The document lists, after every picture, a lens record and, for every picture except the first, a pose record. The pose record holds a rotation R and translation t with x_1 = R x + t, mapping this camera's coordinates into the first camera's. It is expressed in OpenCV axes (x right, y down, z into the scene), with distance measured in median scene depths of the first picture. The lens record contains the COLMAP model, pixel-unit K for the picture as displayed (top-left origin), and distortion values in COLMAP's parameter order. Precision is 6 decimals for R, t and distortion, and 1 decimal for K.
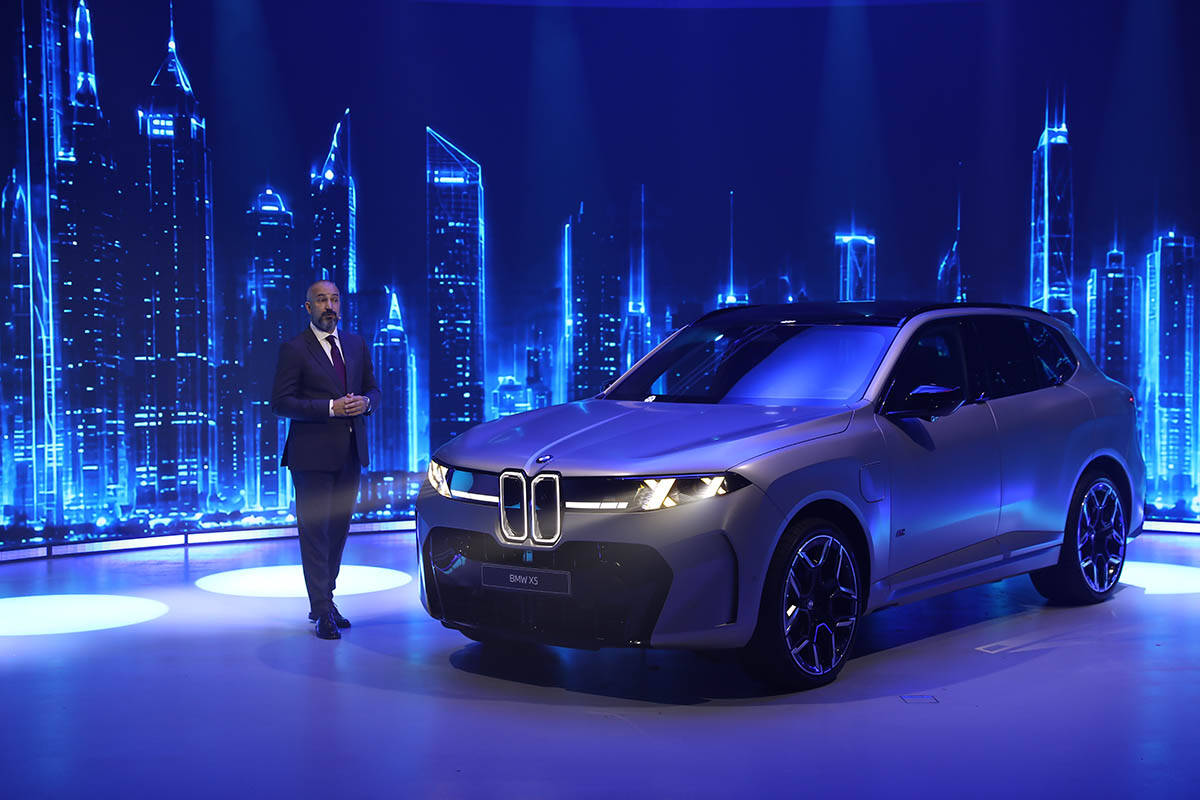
lens RADIAL K [[1860.1, 0, 580.8], [0, 1860.1, 406.2], [0, 0, 1]] dist [0.149272, 0.000000]
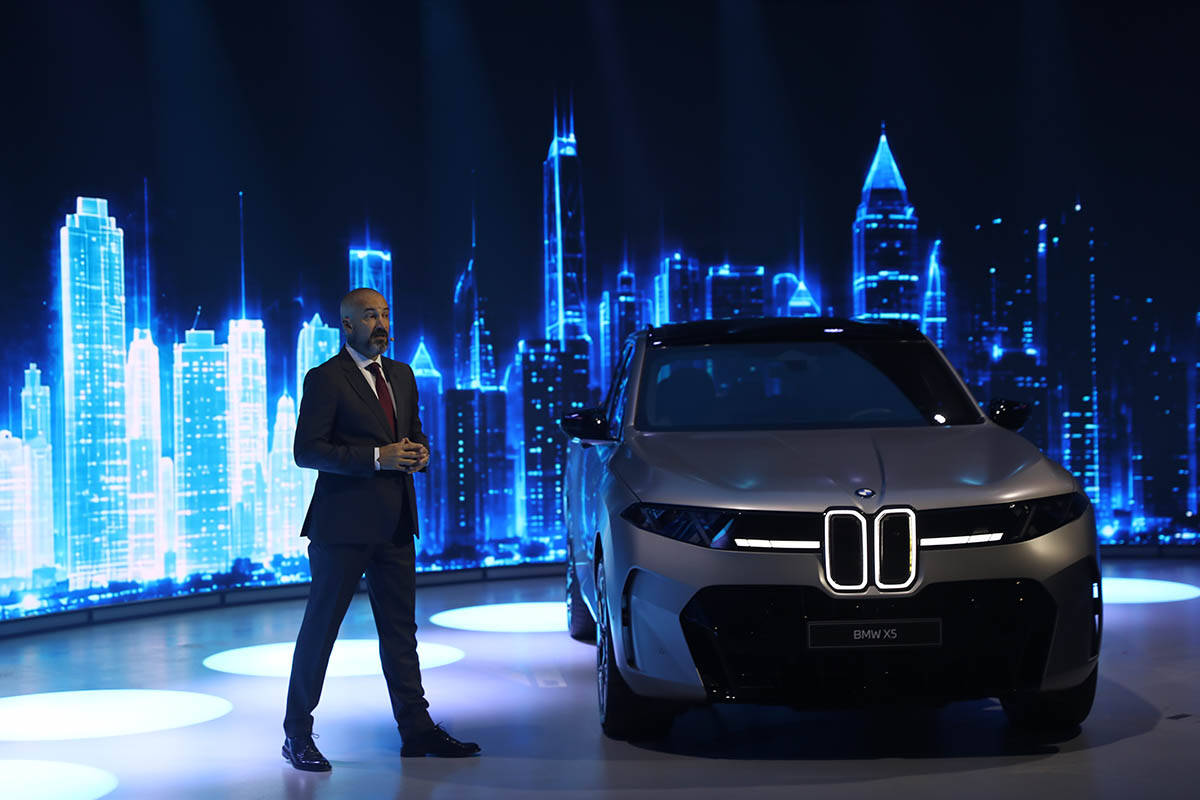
lens RADIAL K [[2249.8, 0, 597.4], [0, 2249.8, 400.3], [0, 0, 1]] dist [0.264143, 0.000000]
pose [[0.747124, -0.027199, 0.664128, -0.485582], [0.049682, 0.998653, -0.014991, -0.003041], [-0.662825, 0.044195, 0.747469, 0.179431]]
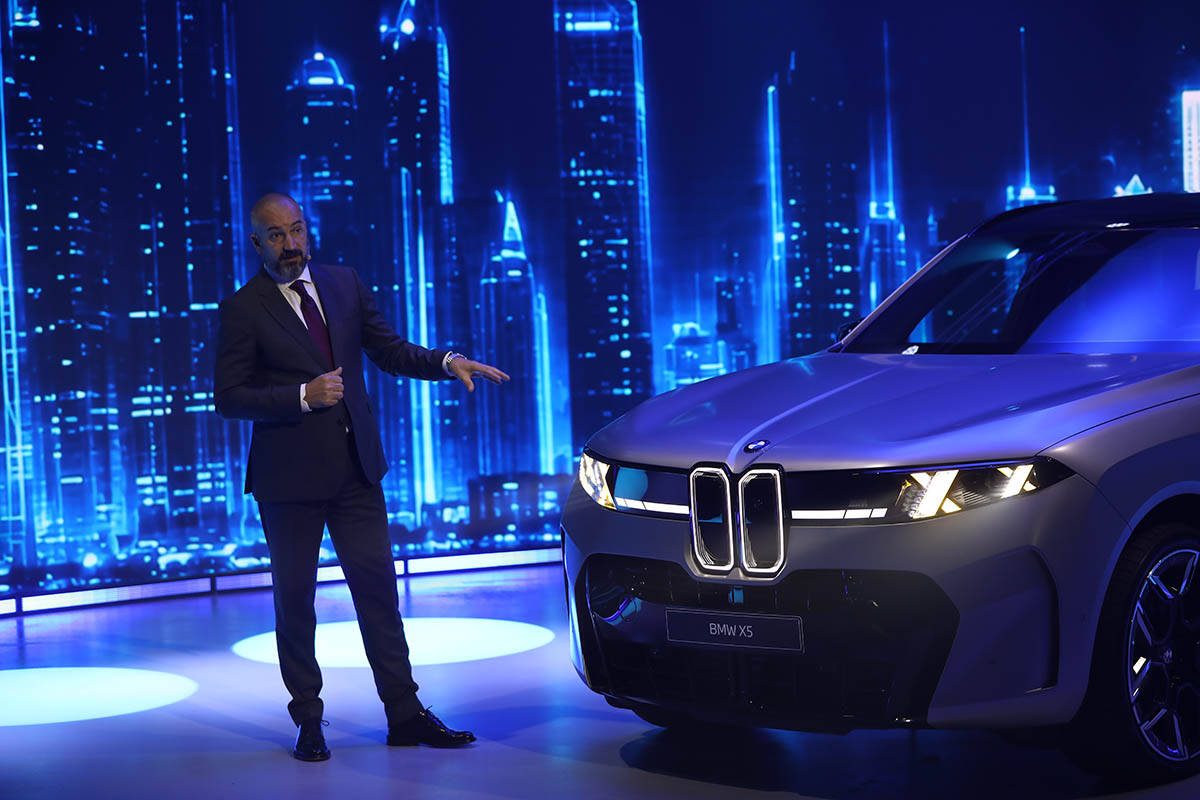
lens RADIAL K [[2900.3, 0, 597.9], [0, 2900.3, 406.0], [0, 0, 1]] dist [-0.175322, 0.000000]
pose [[0.997330, -0.030509, -0.066345, -0.004302], [0.031308, 0.999449, 0.011047, 0.000746], [0.065972, -0.013095, 0.997736, -0.013150]]
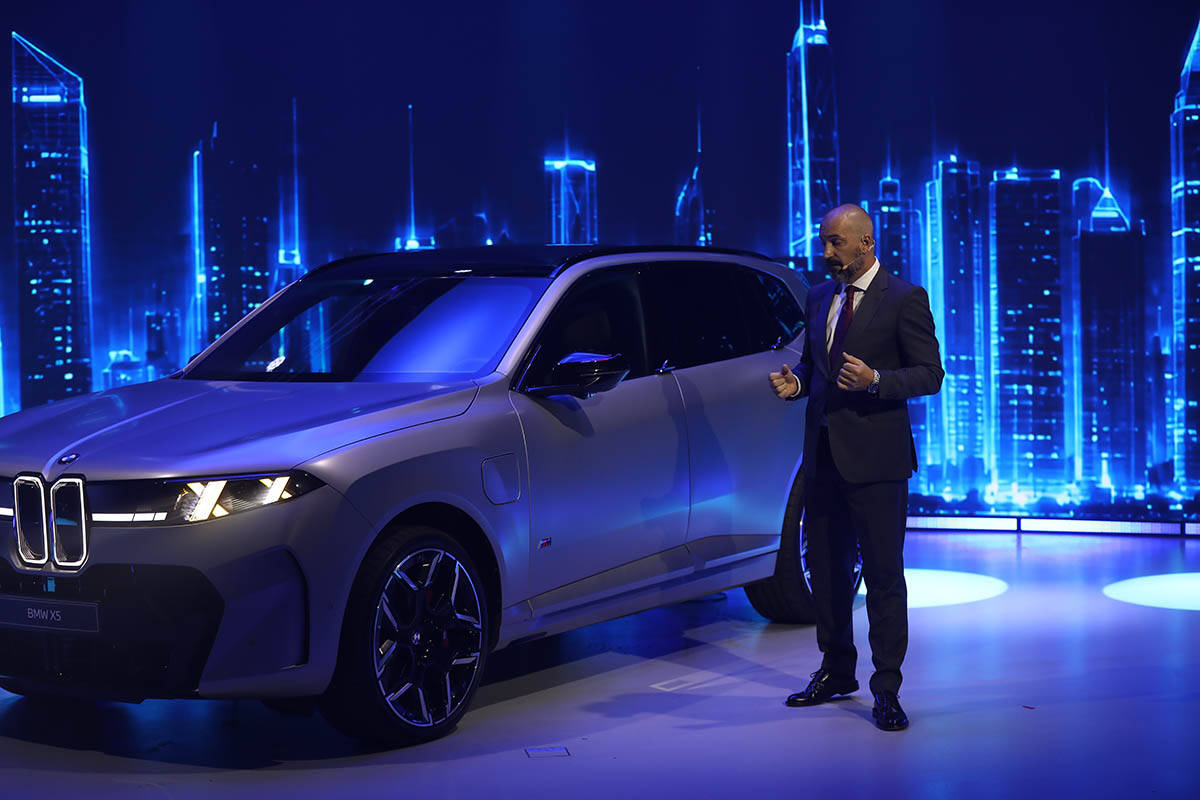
lens RADIAL K [[2447.1, 0, 576.7], [0, 2447.1, 421.7], [0, 0, 1]] dist [-0.302014, 0.000000]
pose [[0.995754, -0.021741, 0.089452, 0.060203], [0.020328, 0.999654, 0.016679, 0.000398], [-0.089784, -0.014790, 0.995851, -0.009692]]
